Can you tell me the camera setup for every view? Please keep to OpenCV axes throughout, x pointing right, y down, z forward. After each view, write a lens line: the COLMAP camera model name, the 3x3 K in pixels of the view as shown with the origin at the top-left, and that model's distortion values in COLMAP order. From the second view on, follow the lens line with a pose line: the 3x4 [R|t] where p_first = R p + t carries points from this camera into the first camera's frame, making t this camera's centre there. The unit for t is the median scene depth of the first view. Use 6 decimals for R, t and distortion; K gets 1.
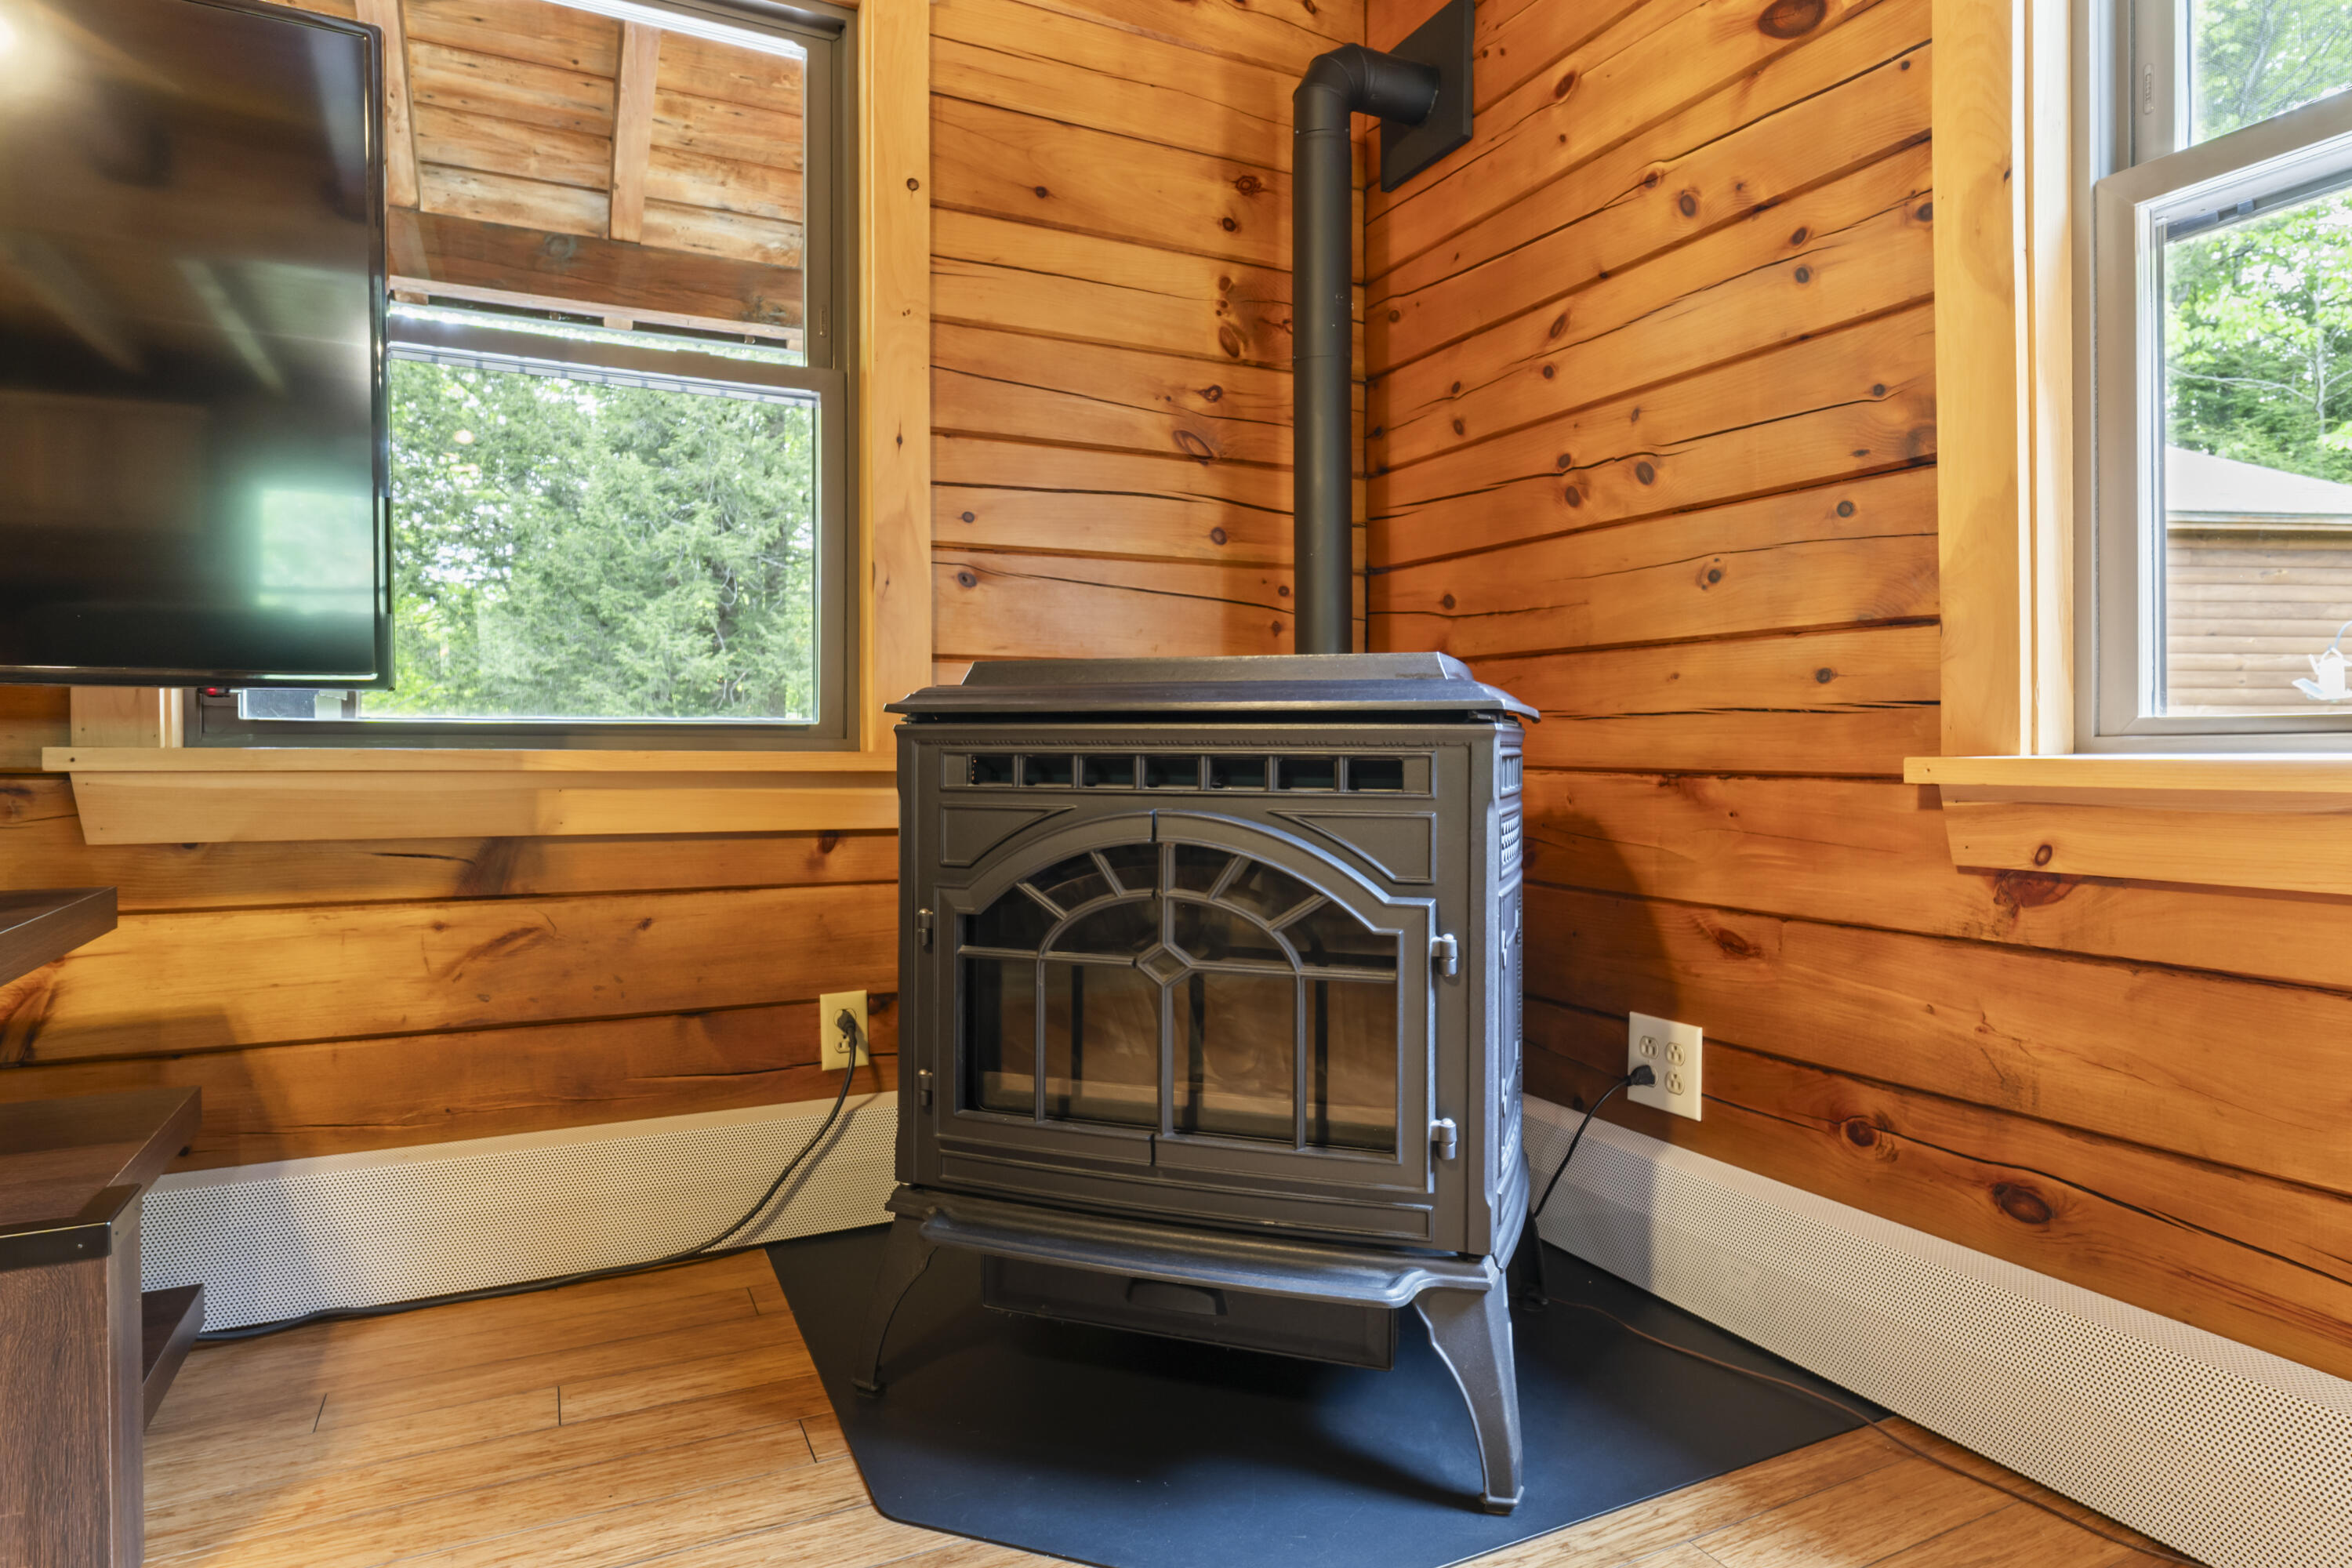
lens RADIAL K [[1297.0, 0, 1154.8], [0, 1297.0, 766.1], [0, 0, 1]] dist [-0.000064, -0.003344]
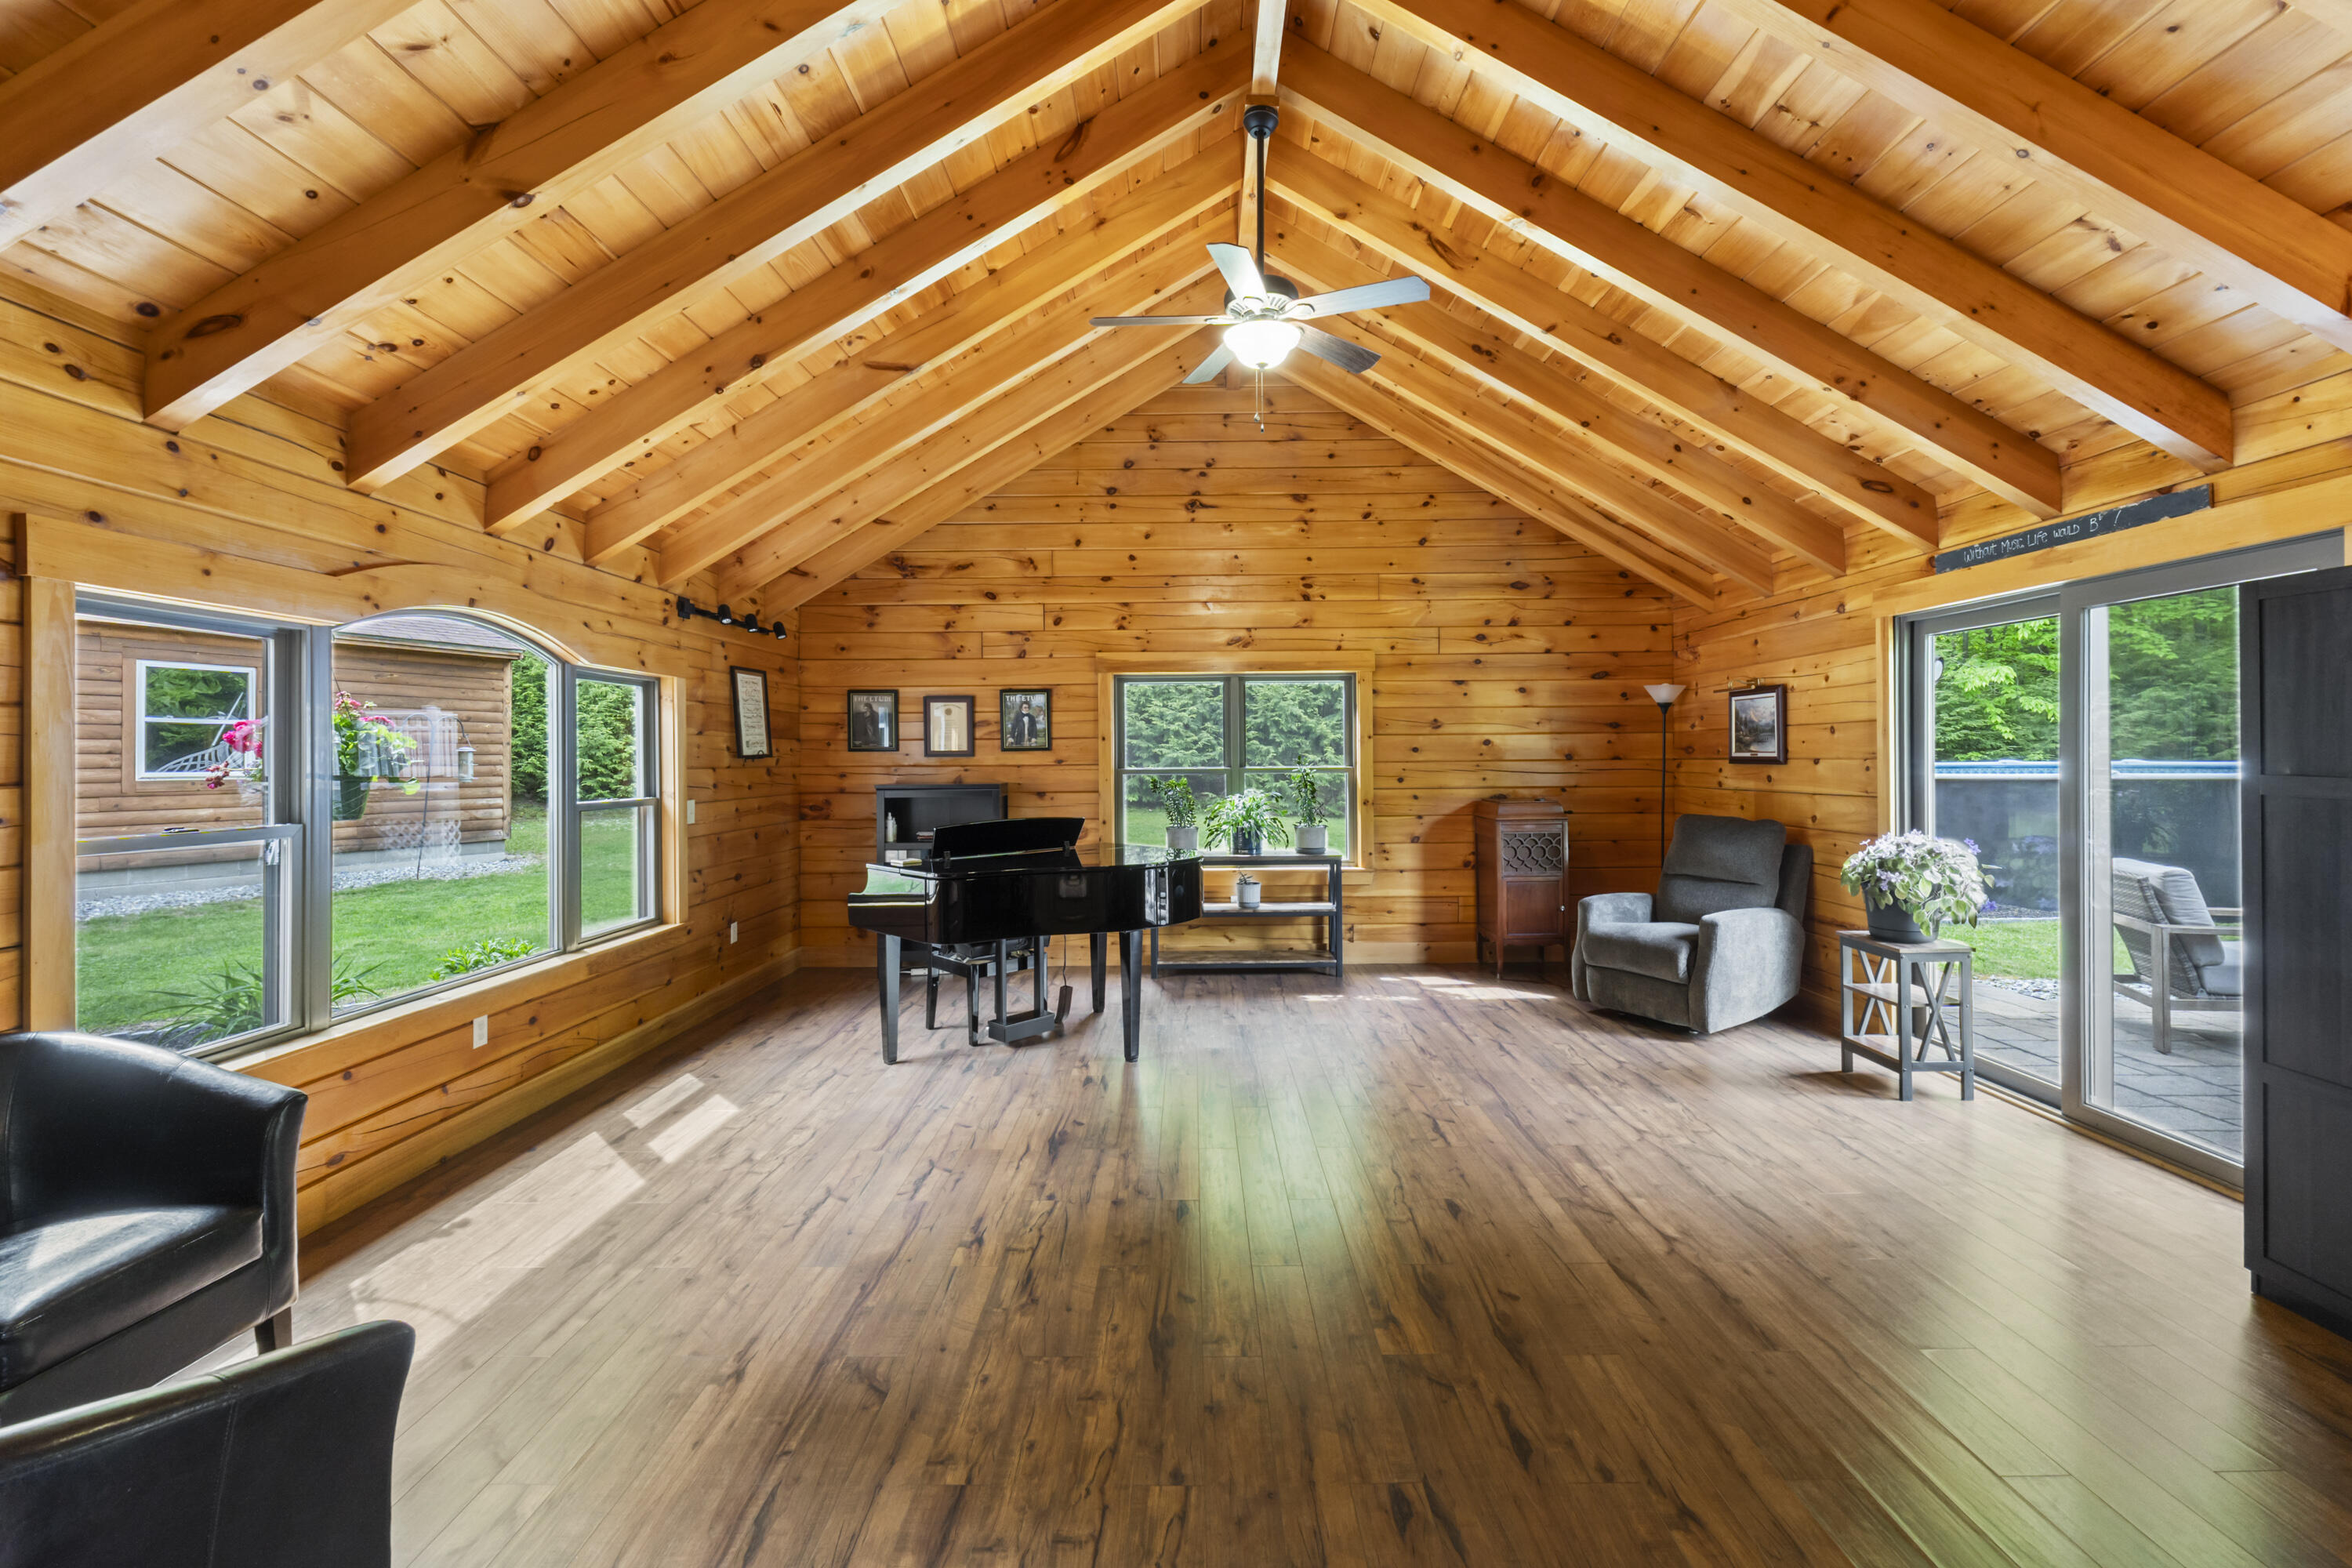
lens RADIAL K [[997.7, 0, 1194.4], [0, 997.7, 752.2], [0, 0, 1]] dist [-0.004838, -0.001432]
pose [[0.417335, 0.004437, 0.908742, 1.336441], [0.015598, 0.999806, -0.012045, -0.207202], [-0.908619, 0.019201, 0.417185, -1.825852]]
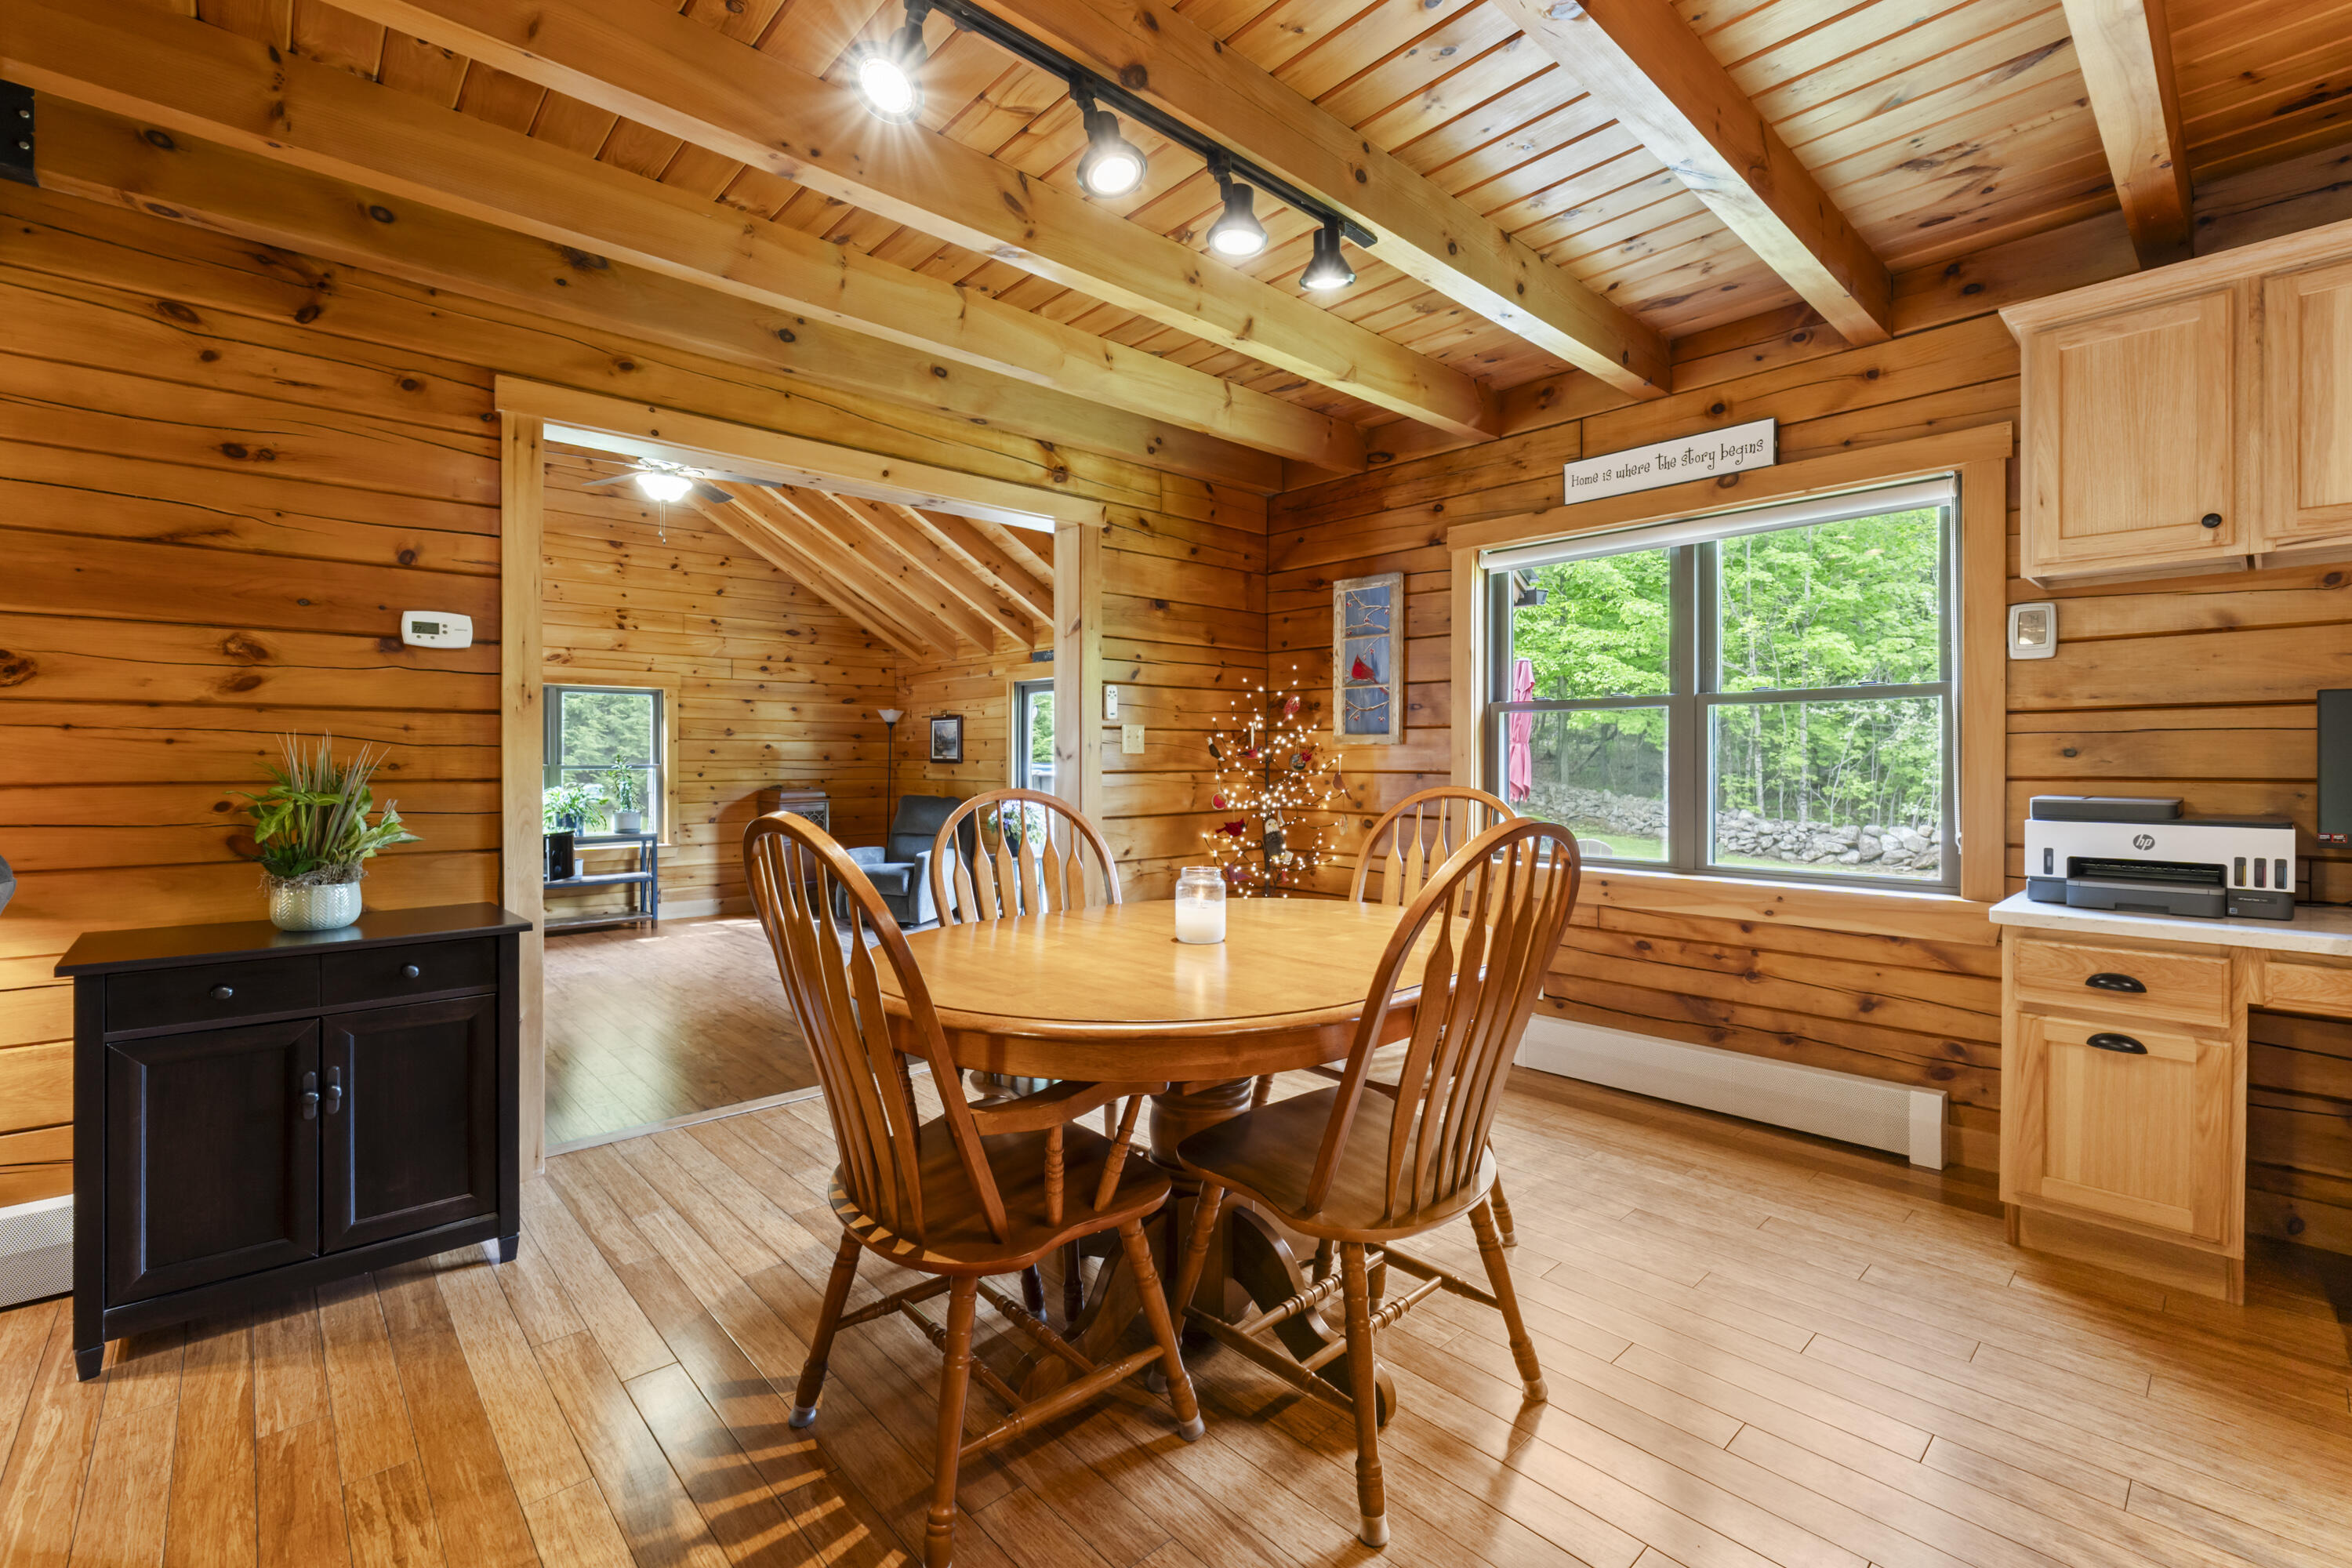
lens RADIAL K [[997.7, 0, 1166.3], [0, 997.7, 763.2], [0, 0, 1]] dist [-0.004838, -0.001432]
pose [[-0.300819, -0.004405, 0.953671, -0.332510], [0.008727, 0.999935, 0.007372, -0.207389], [-0.953641, 0.010540, -0.300761, -1.659257]]
